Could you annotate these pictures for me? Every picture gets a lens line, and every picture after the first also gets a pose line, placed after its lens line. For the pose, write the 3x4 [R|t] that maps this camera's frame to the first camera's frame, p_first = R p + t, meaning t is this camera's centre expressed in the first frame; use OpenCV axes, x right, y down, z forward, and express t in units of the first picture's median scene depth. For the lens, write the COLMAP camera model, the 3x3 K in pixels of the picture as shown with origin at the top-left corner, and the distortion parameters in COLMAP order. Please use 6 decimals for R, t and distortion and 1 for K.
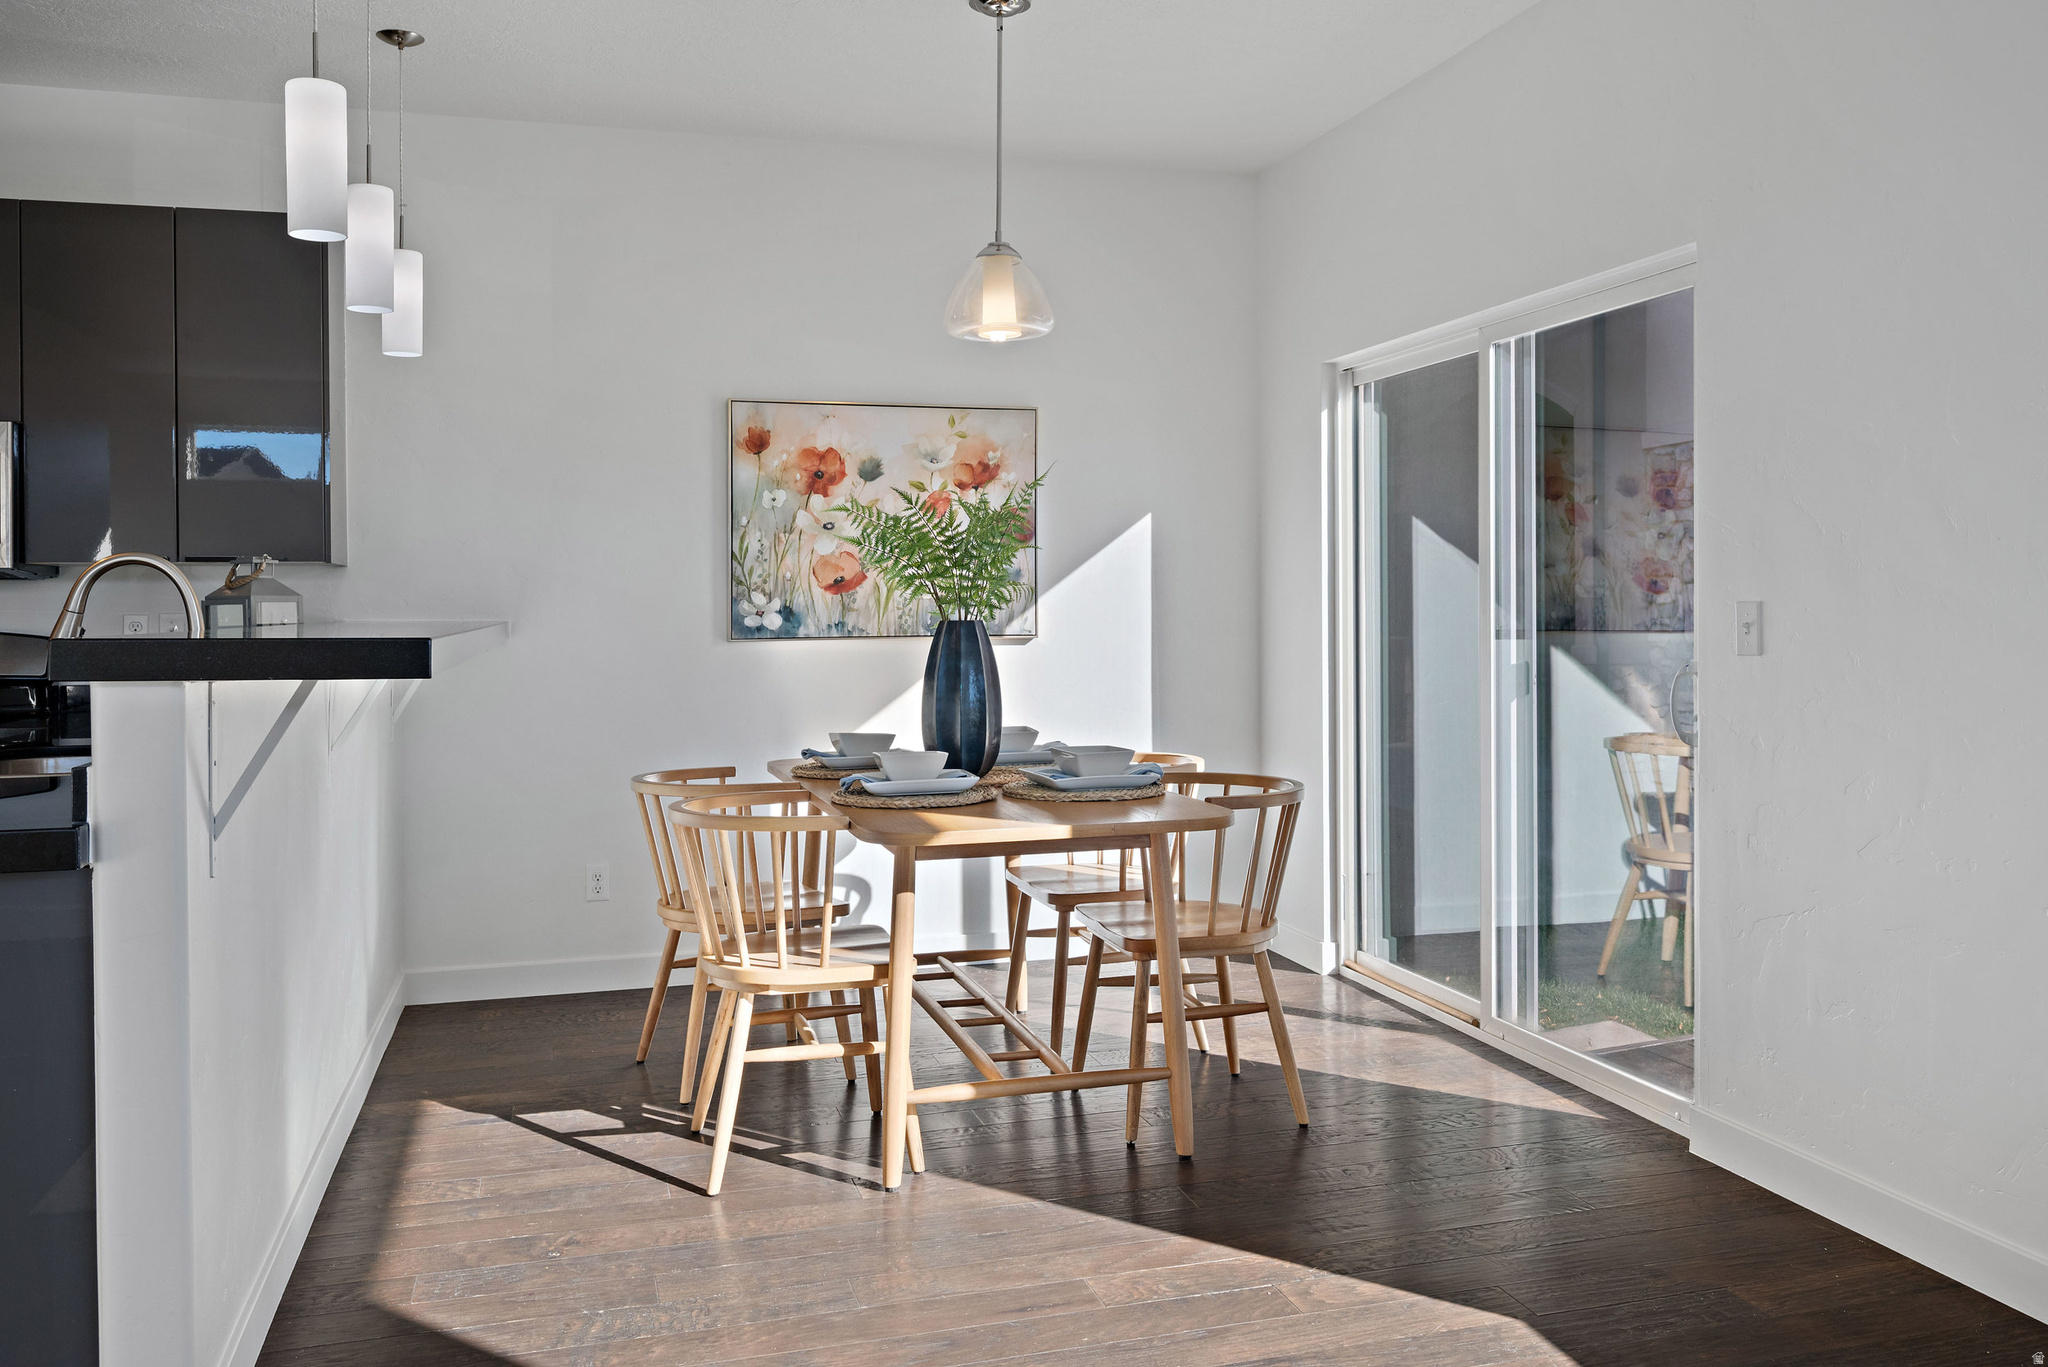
lens RADIAL K [[1595.0, 0, 1037.1], [0, 1595.0, 605.3], [0, 0, 1]] dist [-0.016579, 0.018538]
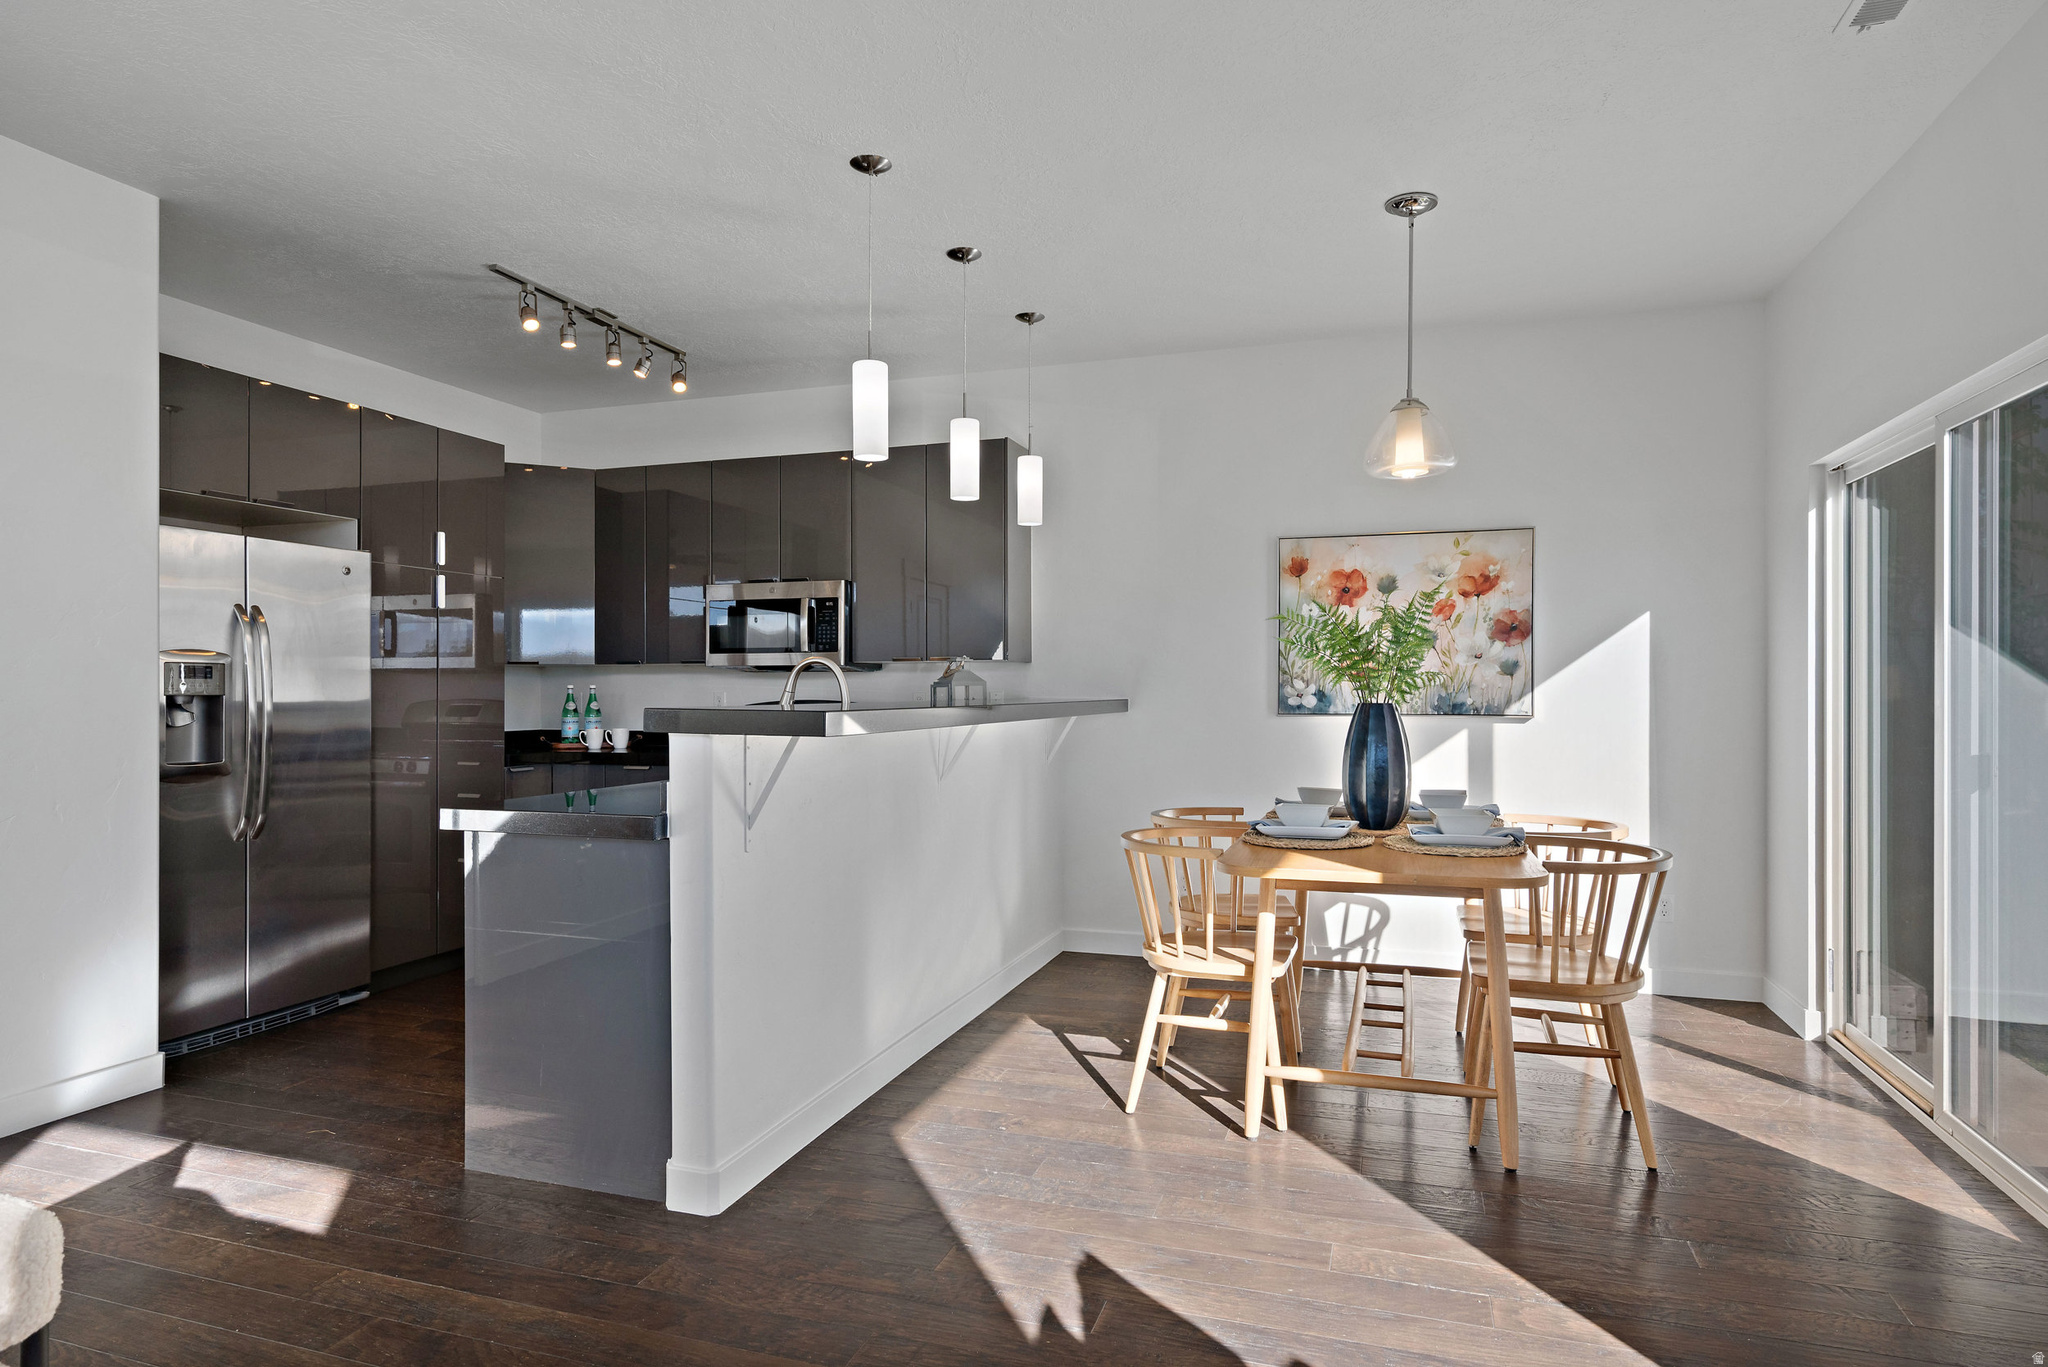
lens RADIAL K [[1135.8, 0, 1023.6], [0, 1135.8, 685.8], [0, 0, 1]] dist [-0.004701, 0.003783]
pose [[0.825690, 0.004858, -0.564103, 0.226561], [-0.005000, 0.999987, 0.001294, -0.003883], [0.564102, 0.001752, 0.825703, 0.101560]]
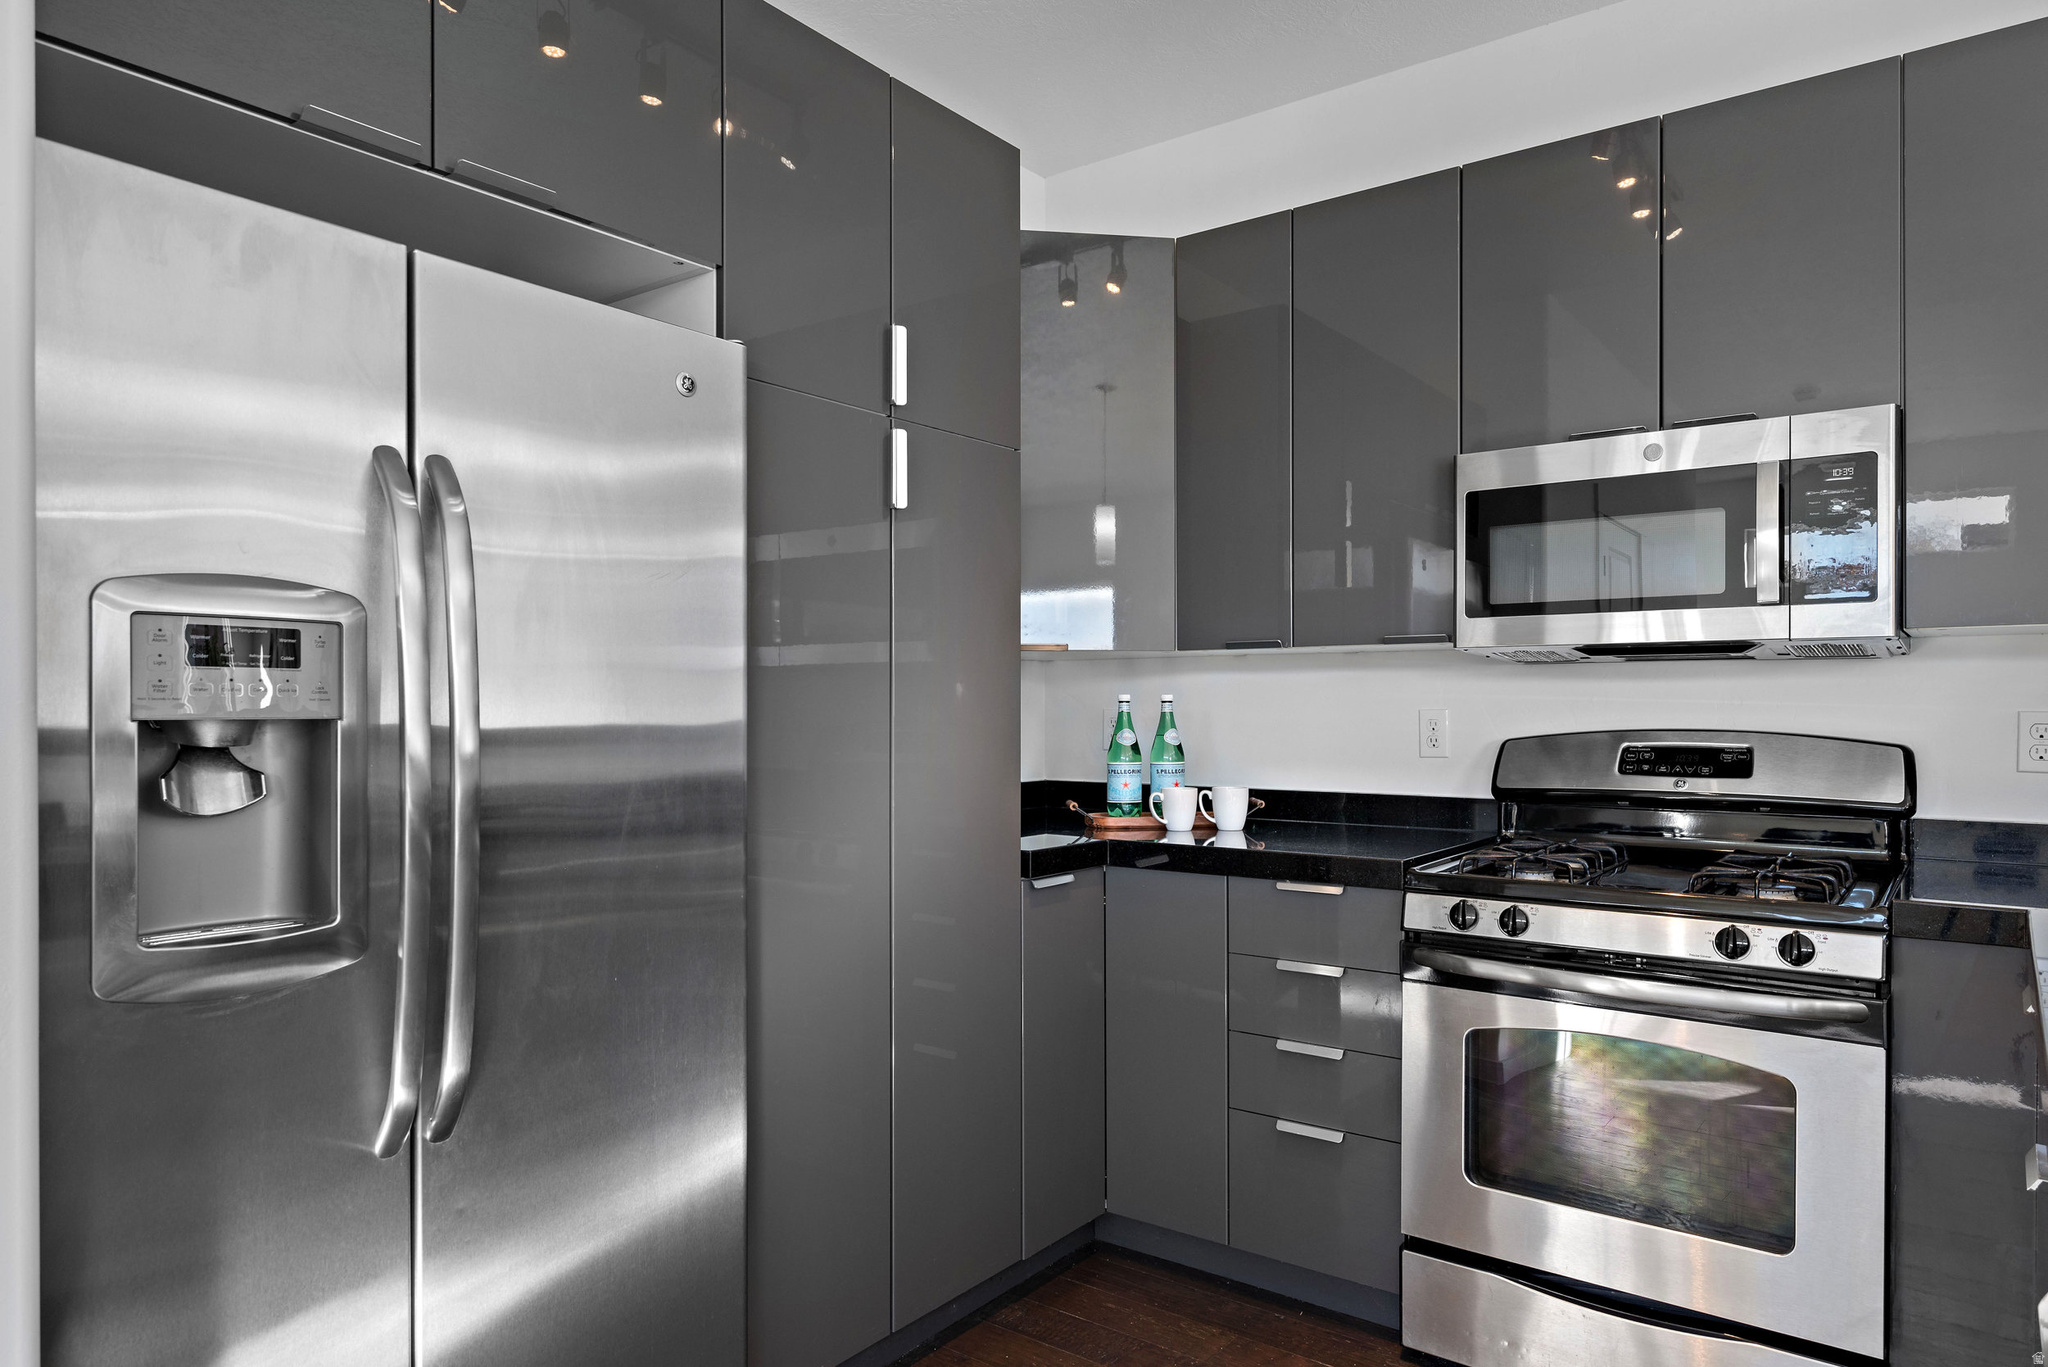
lens RADIAL K [[1283.5, 0, 1027.1], [0, 1283.5, 706.4], [0, 0, 1]] dist [0.000887, -0.002189]
pose [[0.600079, 0.008913, -0.799891, -0.478128], [-0.003956, 0.999959, 0.008175, 0.001457], [0.799931, -0.001741, 0.600089, 0.453665]]
